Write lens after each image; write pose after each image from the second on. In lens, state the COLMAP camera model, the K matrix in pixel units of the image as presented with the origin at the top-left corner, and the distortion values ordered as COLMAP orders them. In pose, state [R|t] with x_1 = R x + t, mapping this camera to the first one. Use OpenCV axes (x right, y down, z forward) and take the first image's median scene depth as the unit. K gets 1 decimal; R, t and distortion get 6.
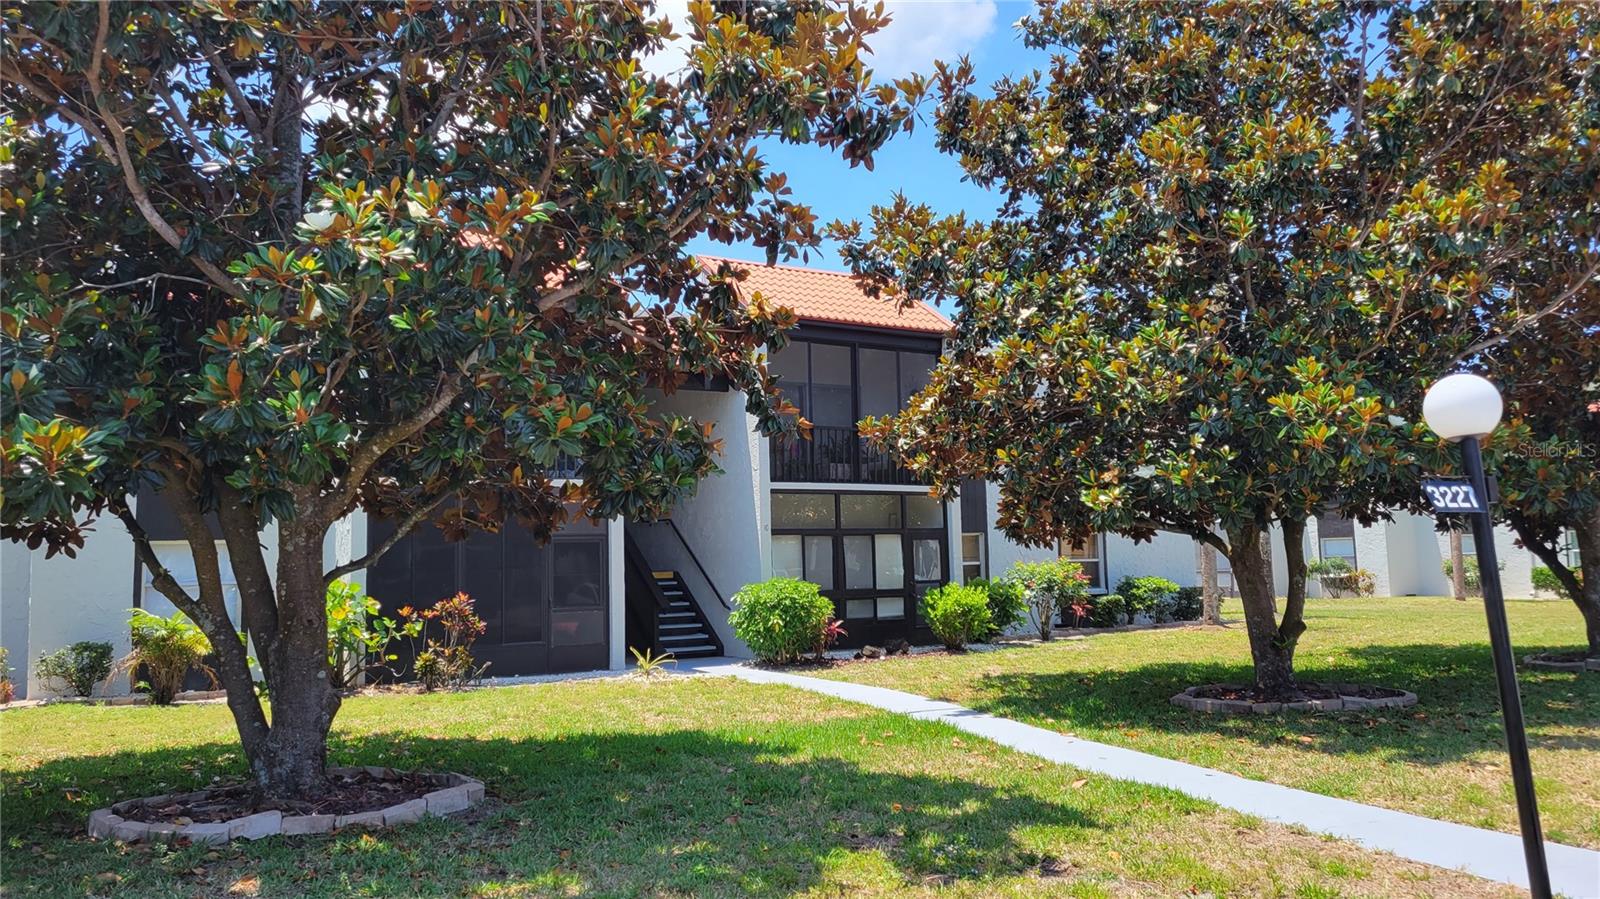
lens RADIAL K [[1194.0, 0, 801.4], [0, 1194.0, 449.7], [0, 0, 1]] dist [0.067210, -0.026263]
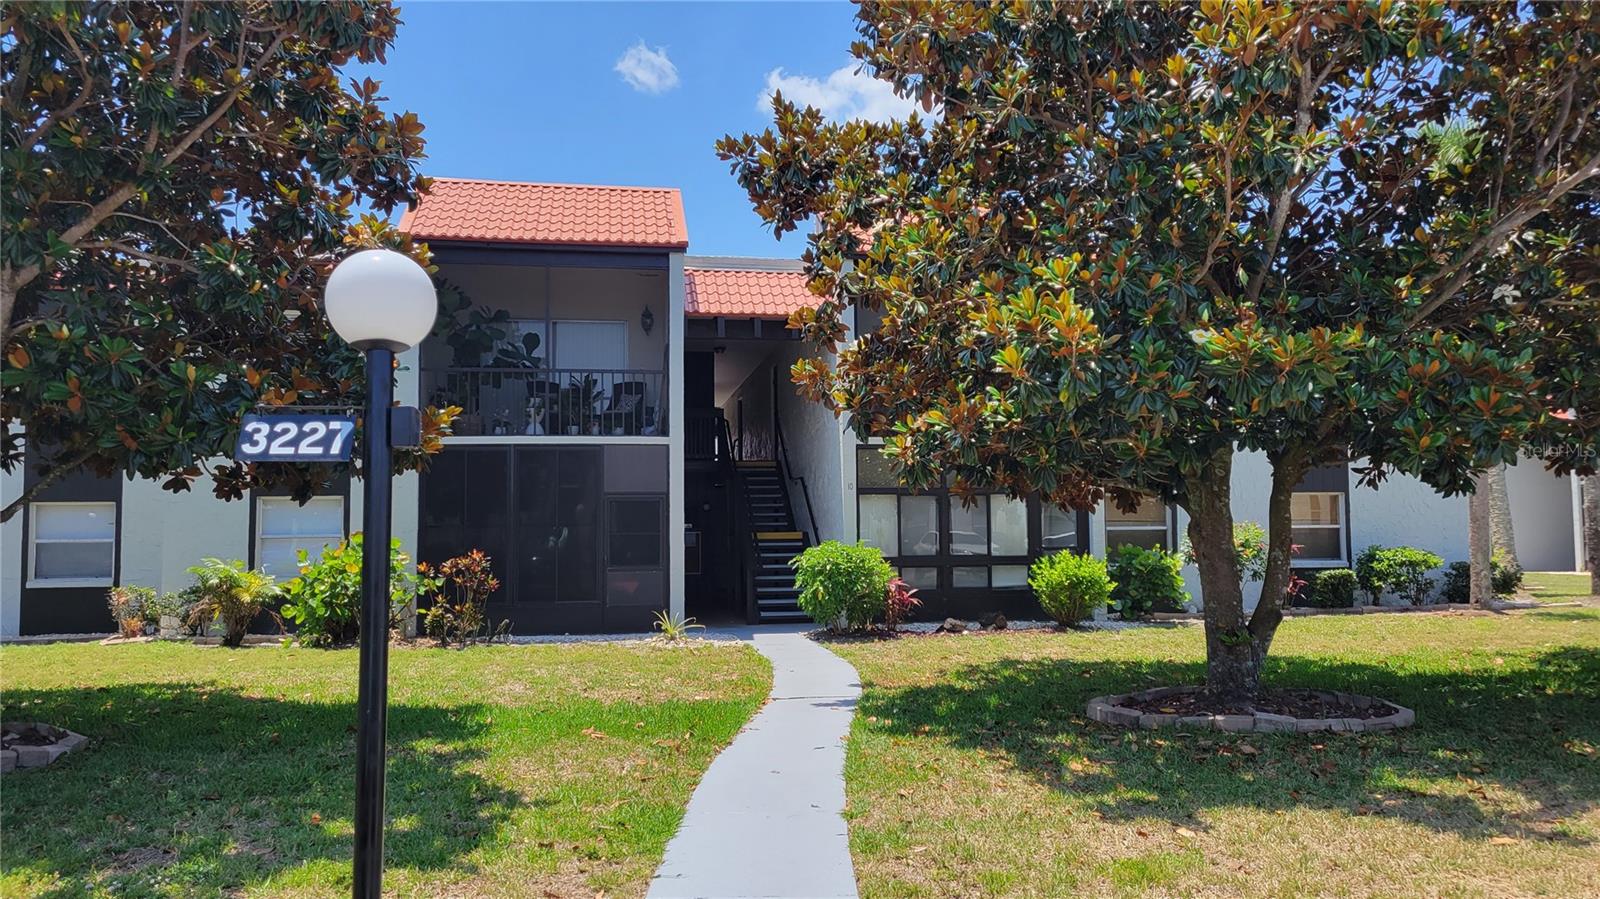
lens RADIAL K [[1194.0, 0, 798.9], [0, 1194.0, 451.4], [0, 0, 1]] dist [0.067210, -0.026263]
pose [[0.937783, -0.008871, -0.347108, 0.270989], [0.021250, 0.999266, 0.031873, 0.008317], [0.346571, -0.037266, 0.937283, 0.131163]]
